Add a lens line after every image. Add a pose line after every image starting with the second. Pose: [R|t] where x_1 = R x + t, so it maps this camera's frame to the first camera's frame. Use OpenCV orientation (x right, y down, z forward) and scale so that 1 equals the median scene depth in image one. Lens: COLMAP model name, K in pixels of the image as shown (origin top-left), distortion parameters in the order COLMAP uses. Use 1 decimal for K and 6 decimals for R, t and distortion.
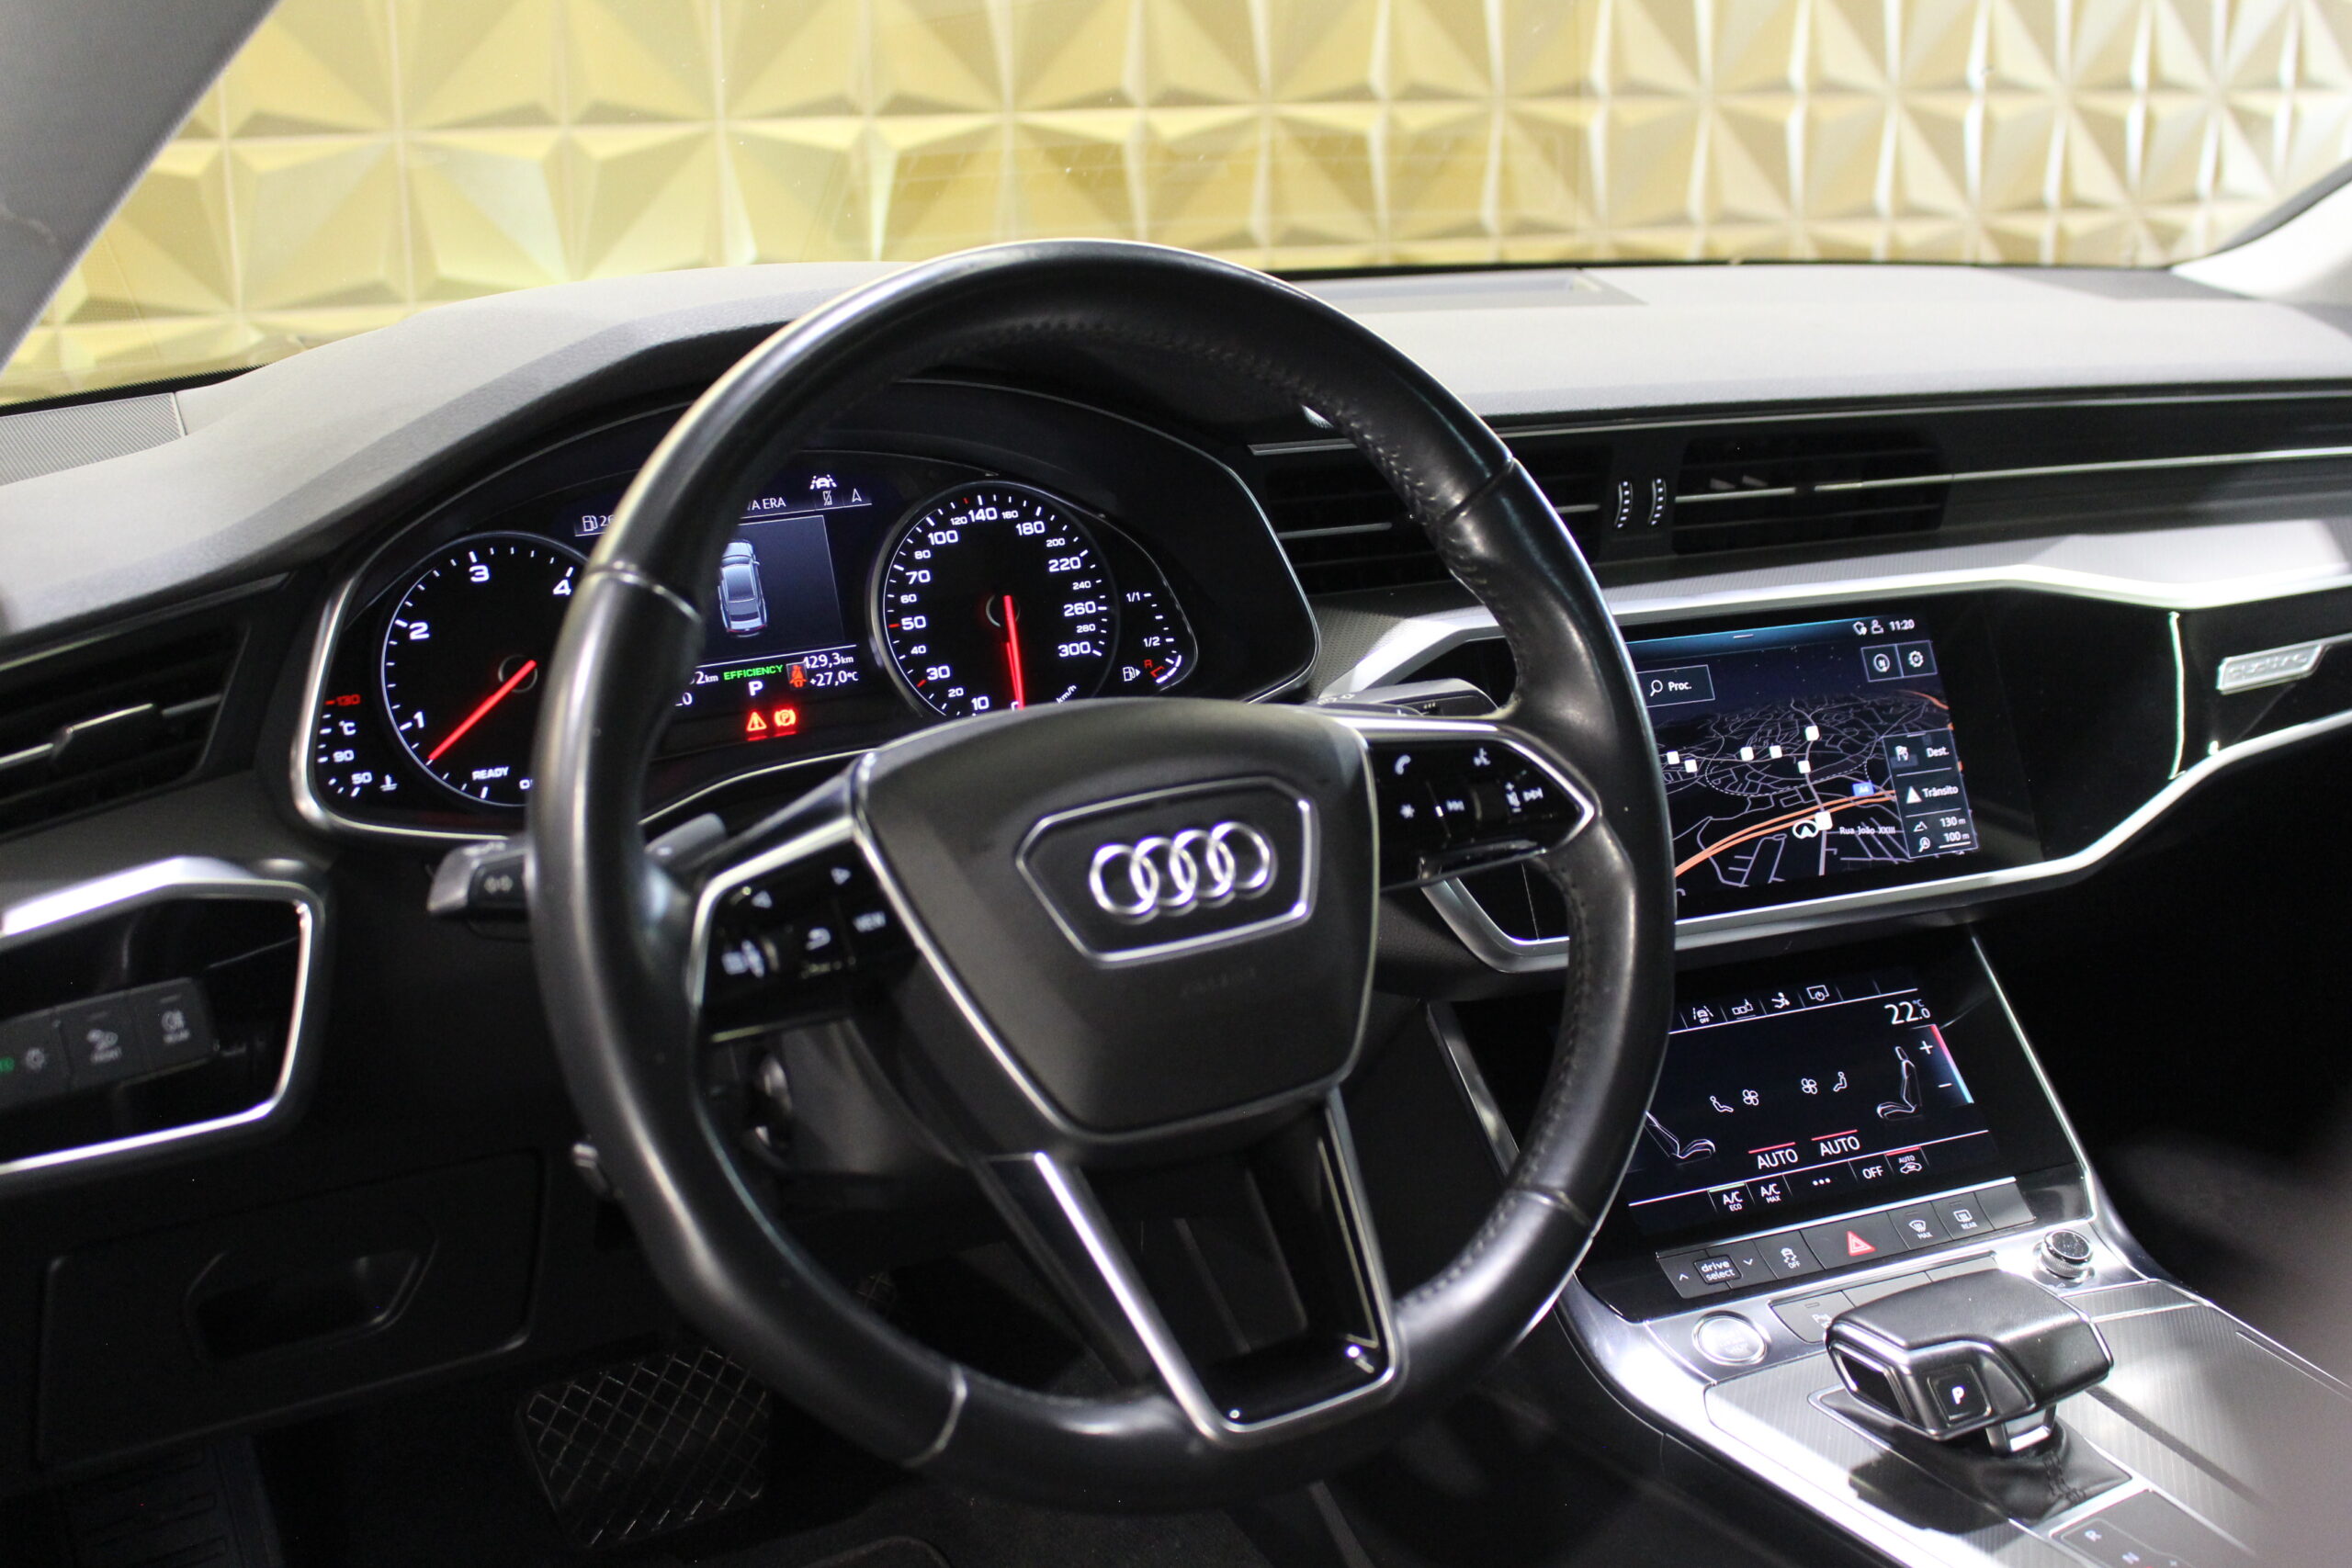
lens RADIAL K [[2666.4, 0, 1229.9], [0, 2666.4, 741.1], [0, 0, 1]] dist [-0.088079, 0.016409]
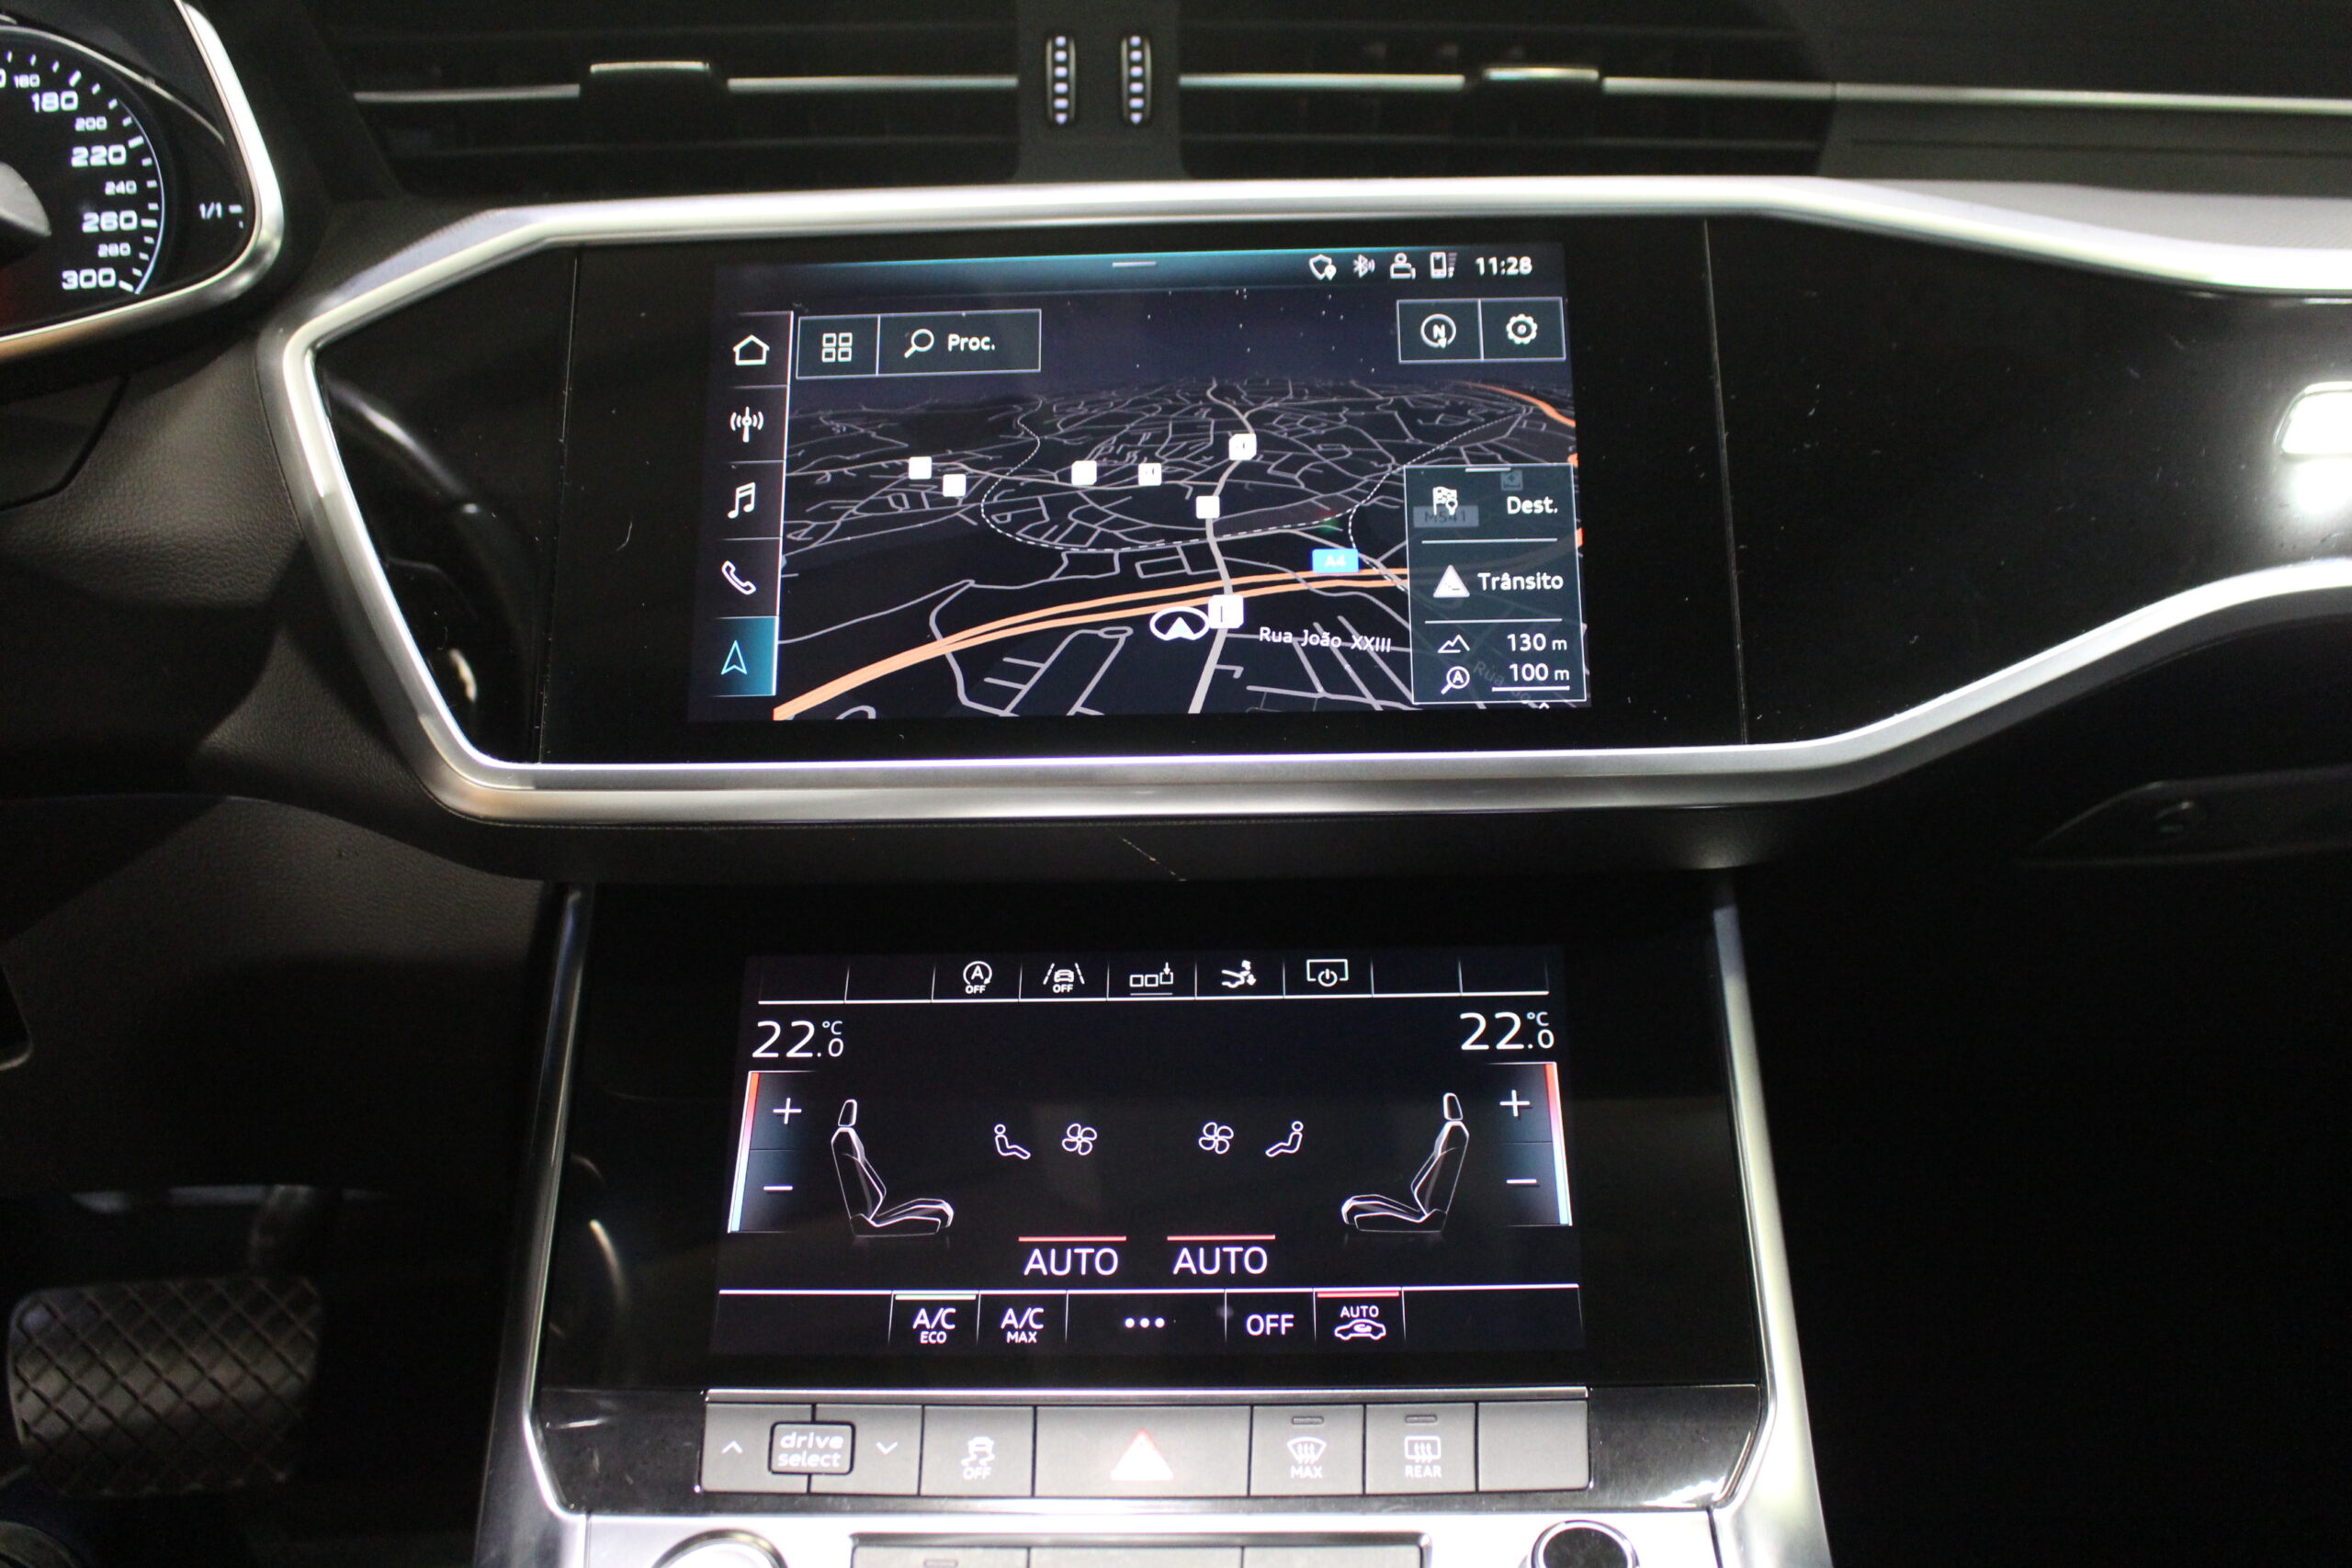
lens RADIAL K [[2139.3, 0, 1190.6], [0, 2139.3, 777.1], [0, 0, 1]] dist [-0.138420, 0.101330]
pose [[0.901919, 0.073202, -0.425657, 0.395676], [-0.086685, 0.996159, -0.012363, 0.067435], [0.423117, 0.048049, 0.904800, 0.635005]]
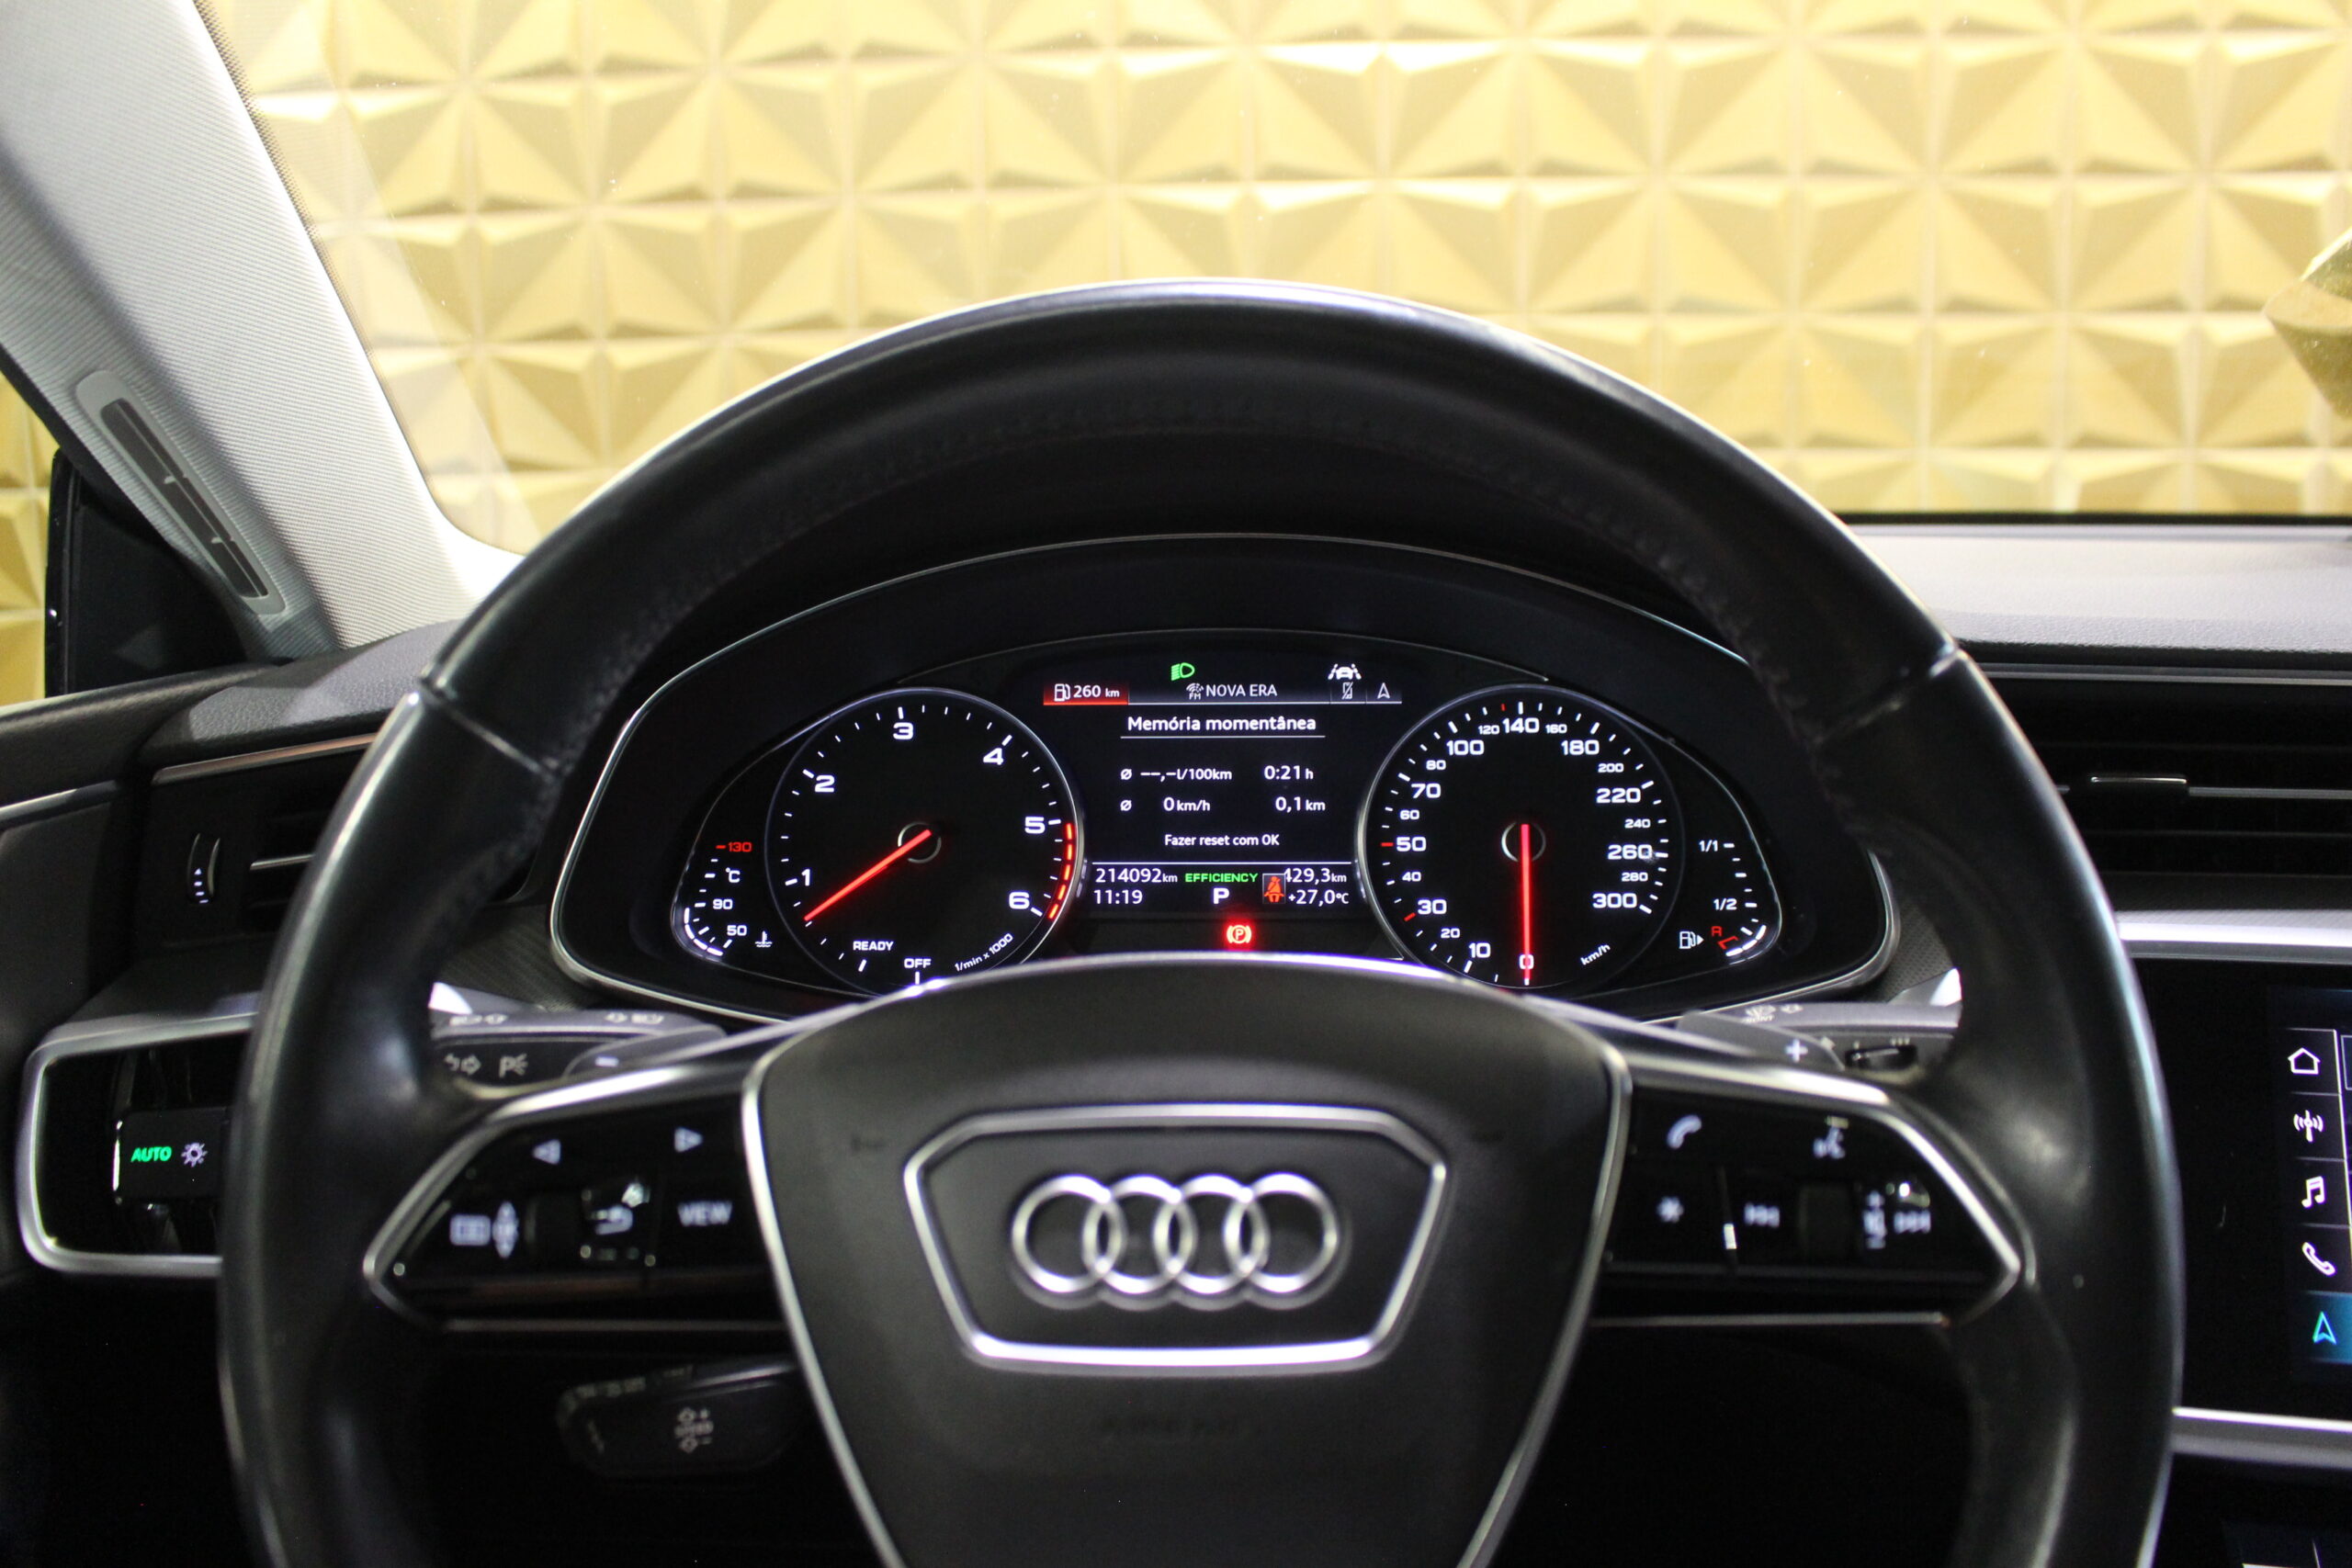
lens RADIAL K [[1936.5, 0, 1201.9], [0, 1936.5, 783.2], [0, 0, 1]] dist [-0.168192, 0.162941]
pose [[0.814357, 0.091568, -0.573095, 0.163592], [-0.139226, 0.989463, -0.039744, -0.028021], [0.563417, 0.112156, 0.818525, 0.431678]]
